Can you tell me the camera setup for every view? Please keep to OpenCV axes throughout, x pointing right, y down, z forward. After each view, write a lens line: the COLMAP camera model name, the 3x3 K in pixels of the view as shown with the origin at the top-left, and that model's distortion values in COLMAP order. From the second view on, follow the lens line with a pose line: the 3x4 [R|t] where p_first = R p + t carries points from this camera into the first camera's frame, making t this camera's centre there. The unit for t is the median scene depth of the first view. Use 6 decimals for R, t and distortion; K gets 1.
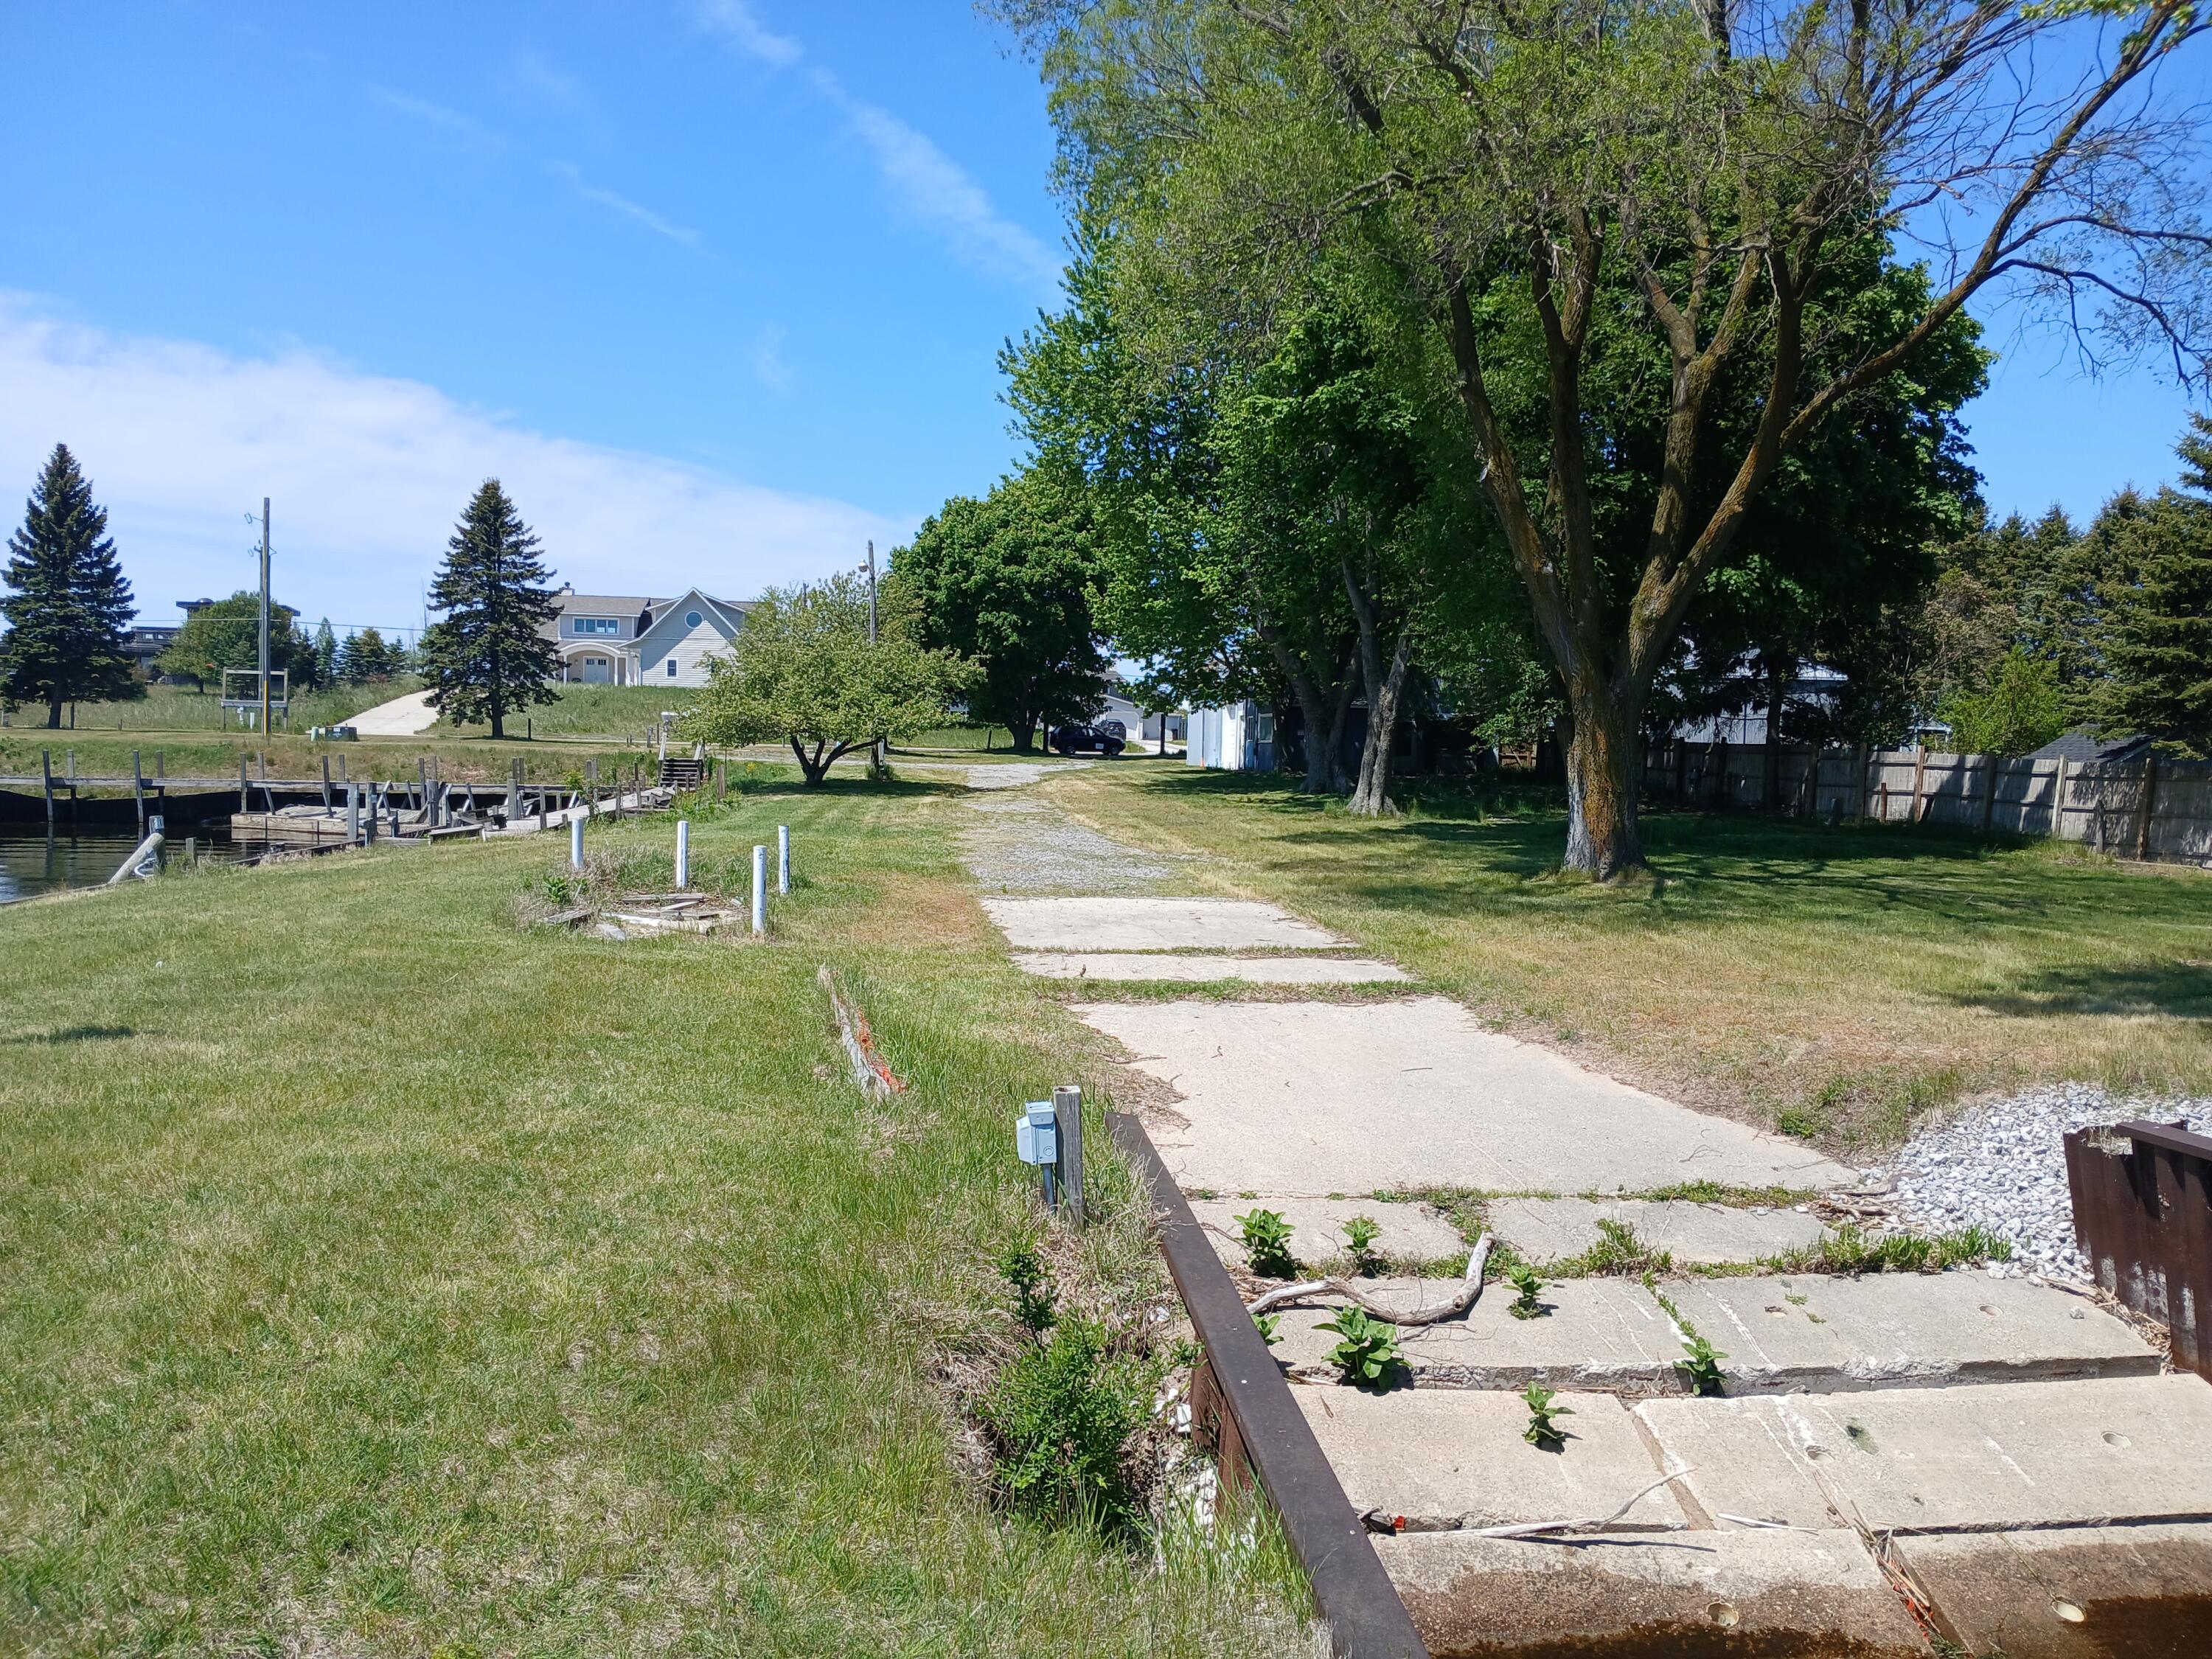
lens RADIAL K [[1705.2, 0, 1091.0], [0, 1705.2, 836.1], [0, 0, 1]] dist [0.040641, -0.087301]
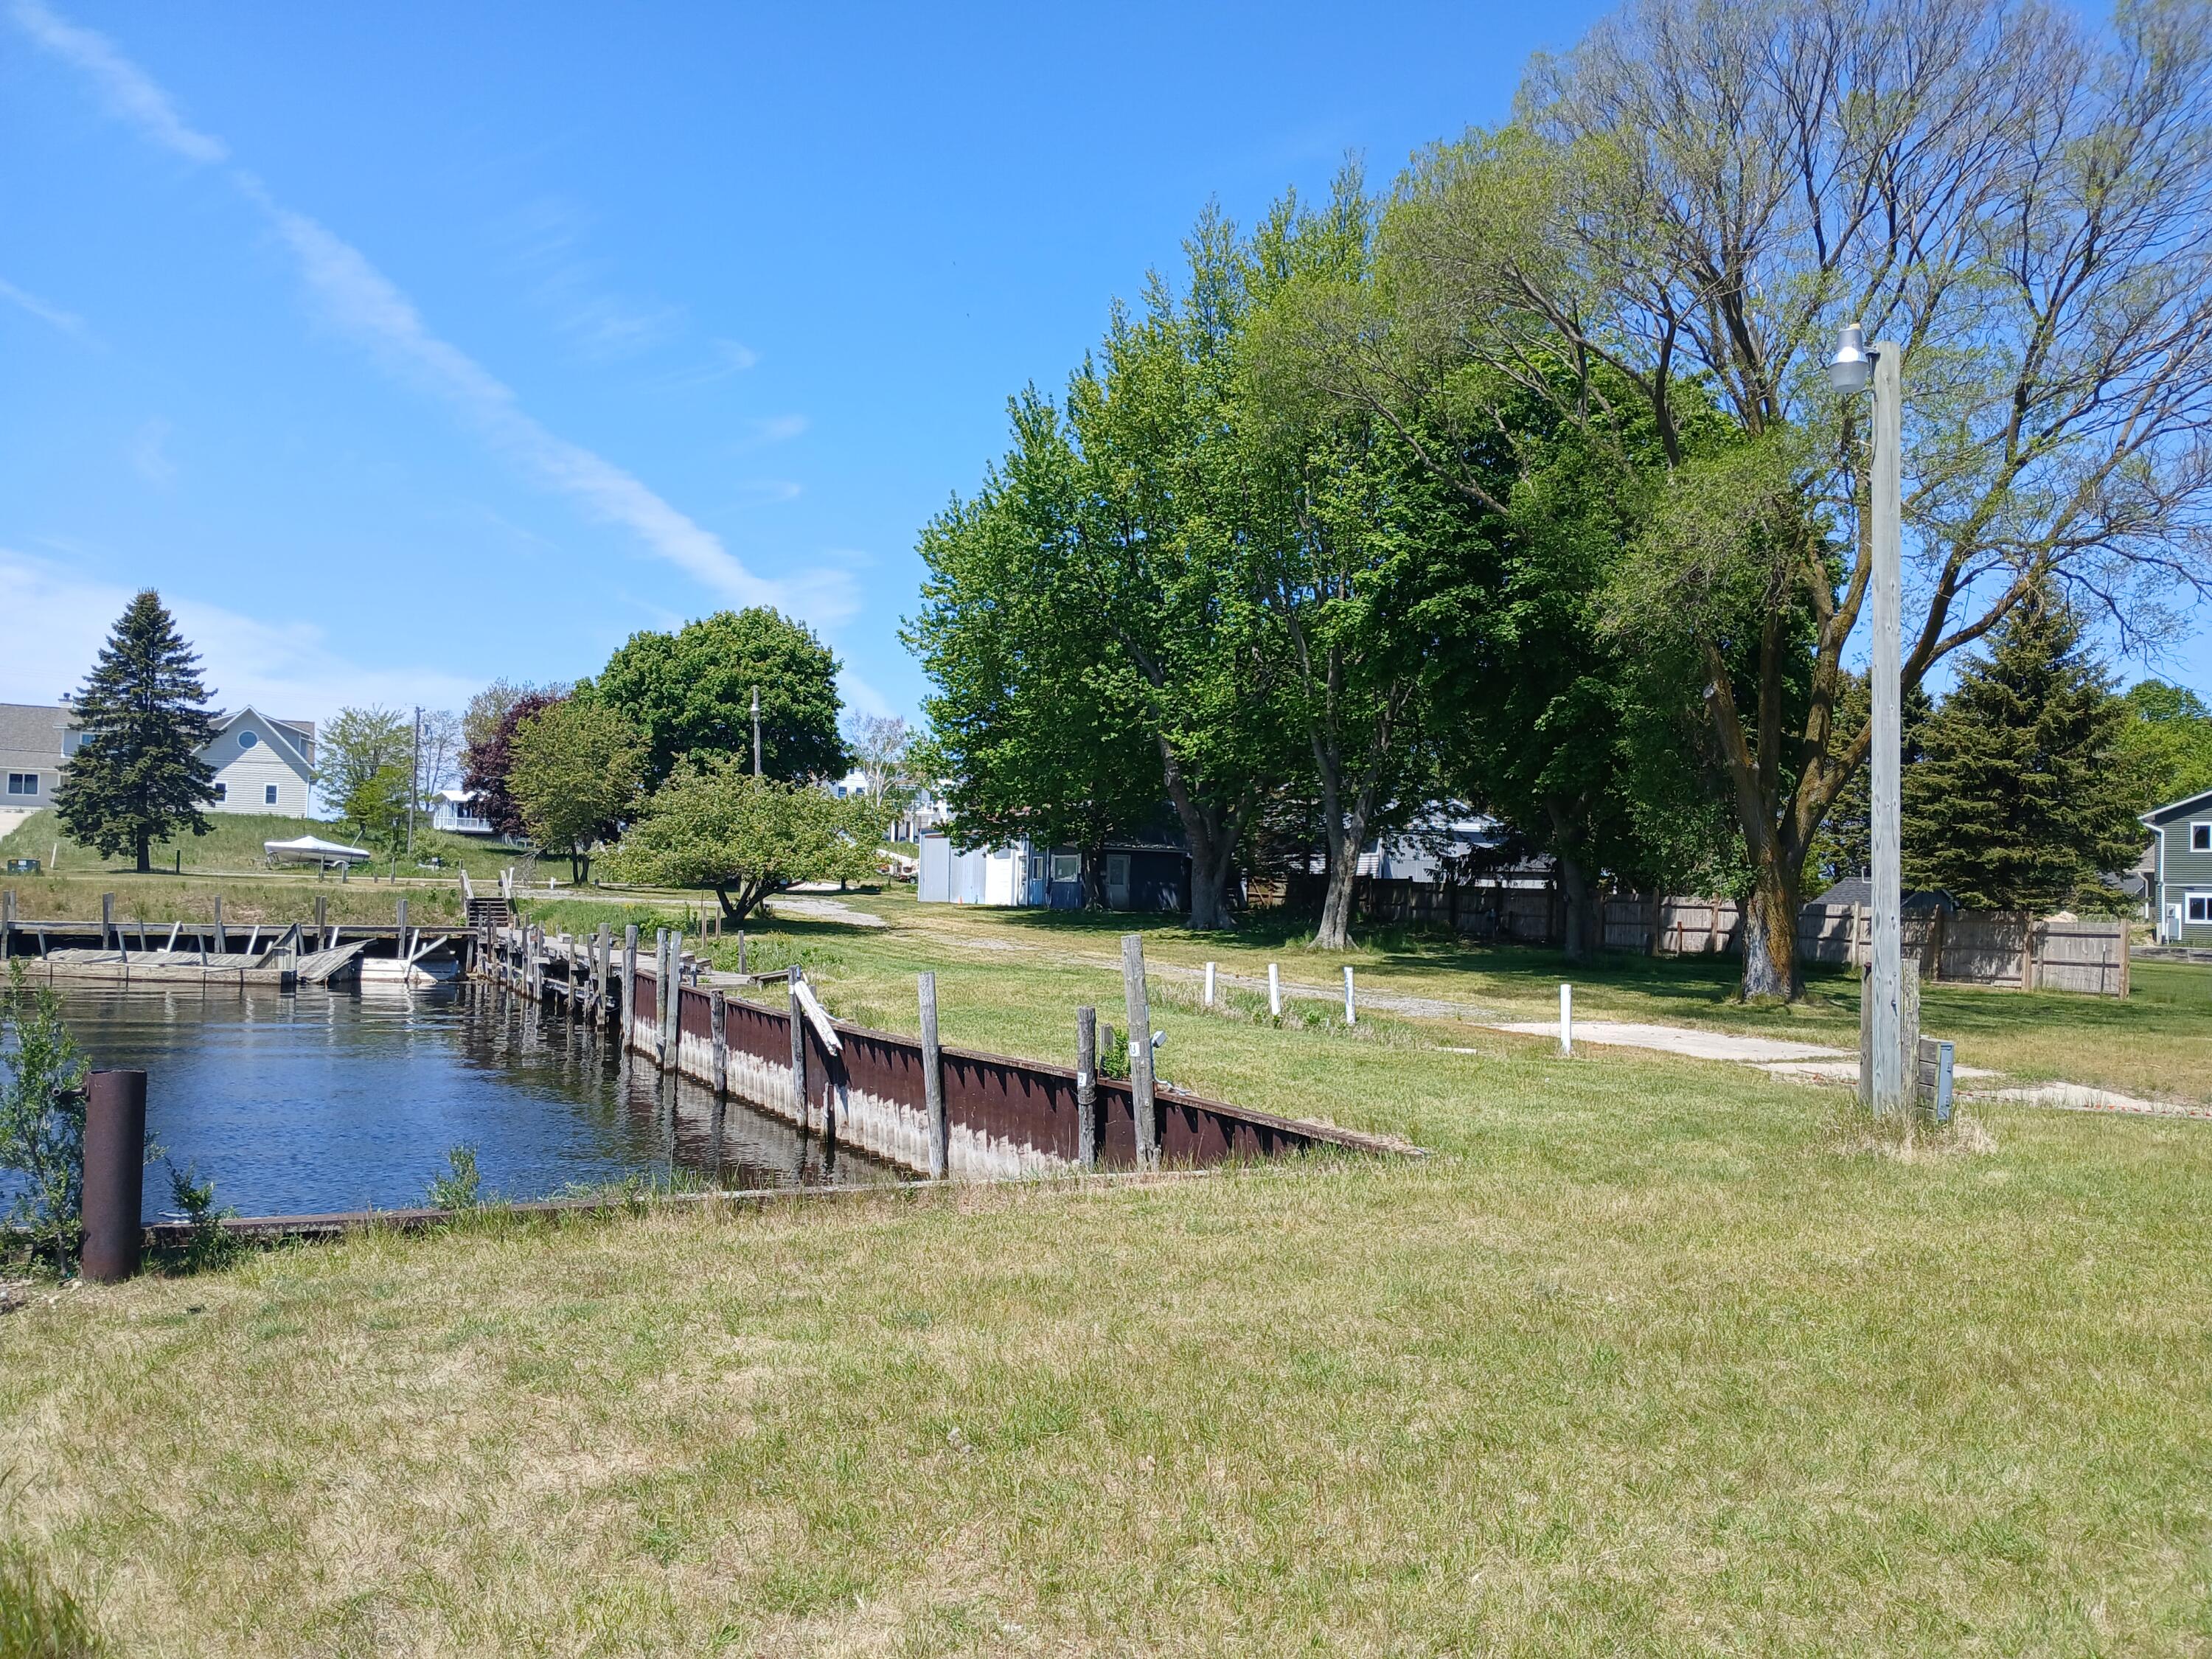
lens RADIAL K [[1705.2, 0, 1107.1], [0, 1705.2, 831.8], [0, 0, 1]] dist [0.040641, -0.087301]
pose [[0.944585, 0.013698, 0.327981, -0.165555], [0.012102, 0.996997, -0.076494, -0.002862], [-0.328044, 0.076224, 0.941582, -0.019436]]
